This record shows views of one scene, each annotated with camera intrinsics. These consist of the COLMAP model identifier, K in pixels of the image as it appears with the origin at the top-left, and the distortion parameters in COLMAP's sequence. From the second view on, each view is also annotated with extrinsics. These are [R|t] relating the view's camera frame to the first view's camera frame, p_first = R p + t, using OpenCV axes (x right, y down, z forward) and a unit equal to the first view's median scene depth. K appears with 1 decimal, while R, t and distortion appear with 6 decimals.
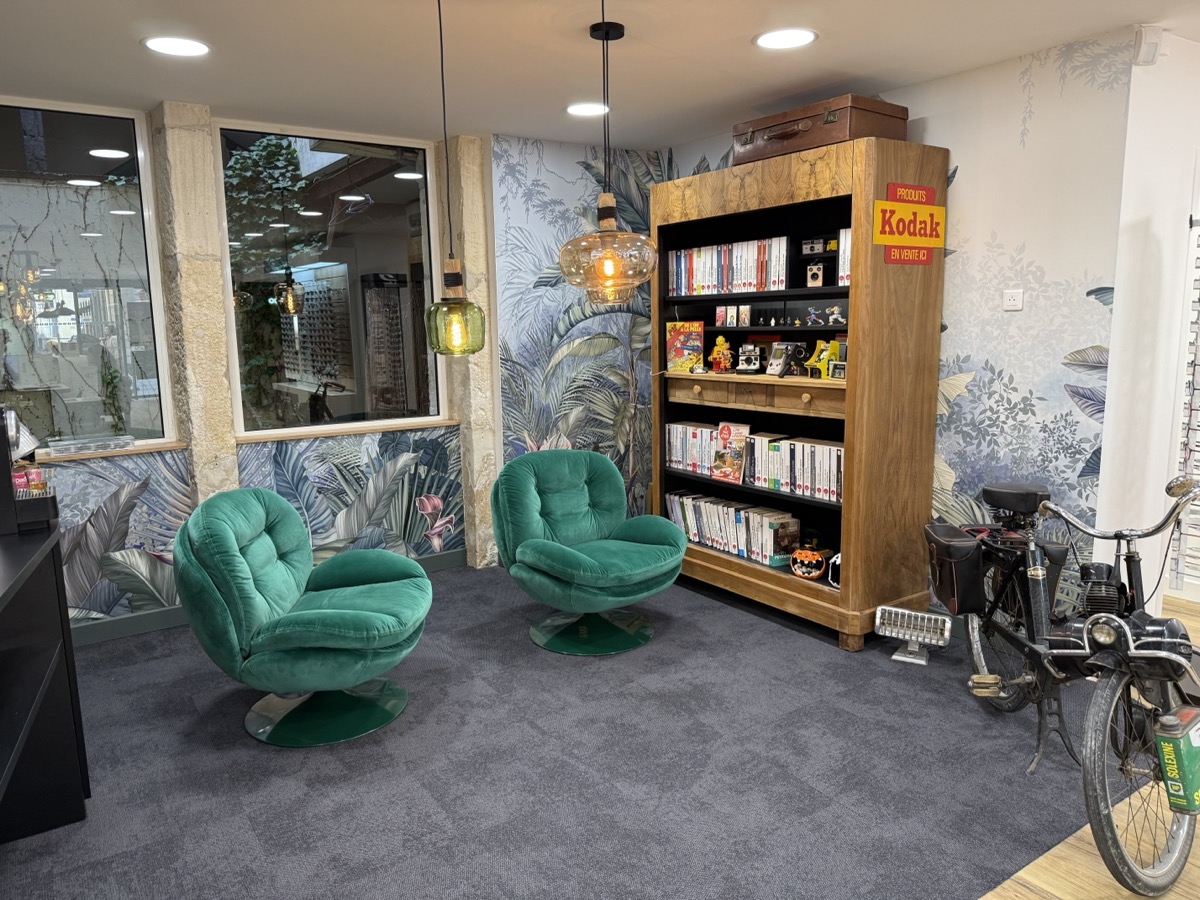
lens RADIAL K [[840.8, 0, 600.0], [0, 840.8, 450.0], [0, 0, 1]] dist [0.007222, 0.000701]
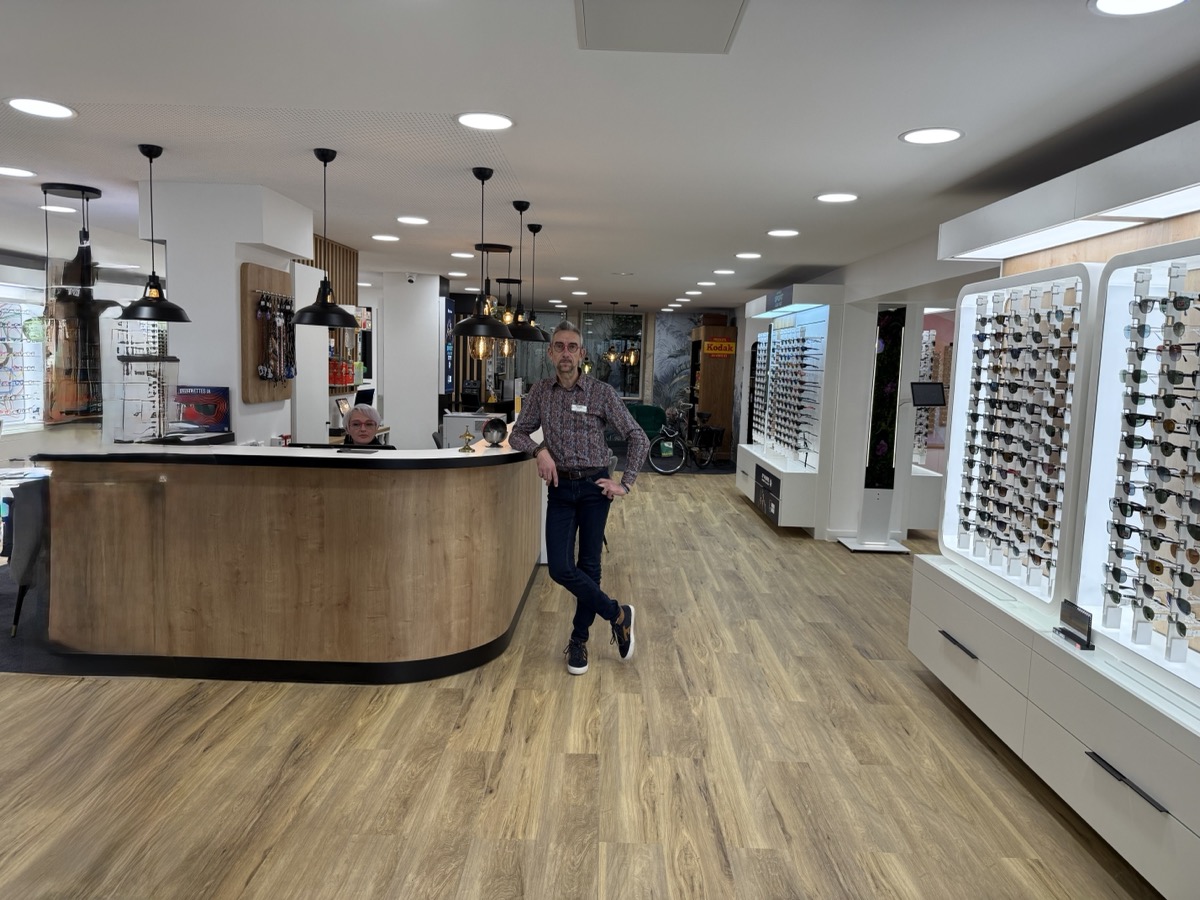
lens RADIAL K [[840.8, 0, 600.0], [0, 840.8, 450.0], [0, 0, 1]] dist [0.007222, 0.000701]
pose [[0.817008, 0.106974, -0.566616, 1.543169], [-0.136372, 0.990611, -0.009614, 0.211818], [0.560268, 0.085125, 0.823926, -1.708582]]
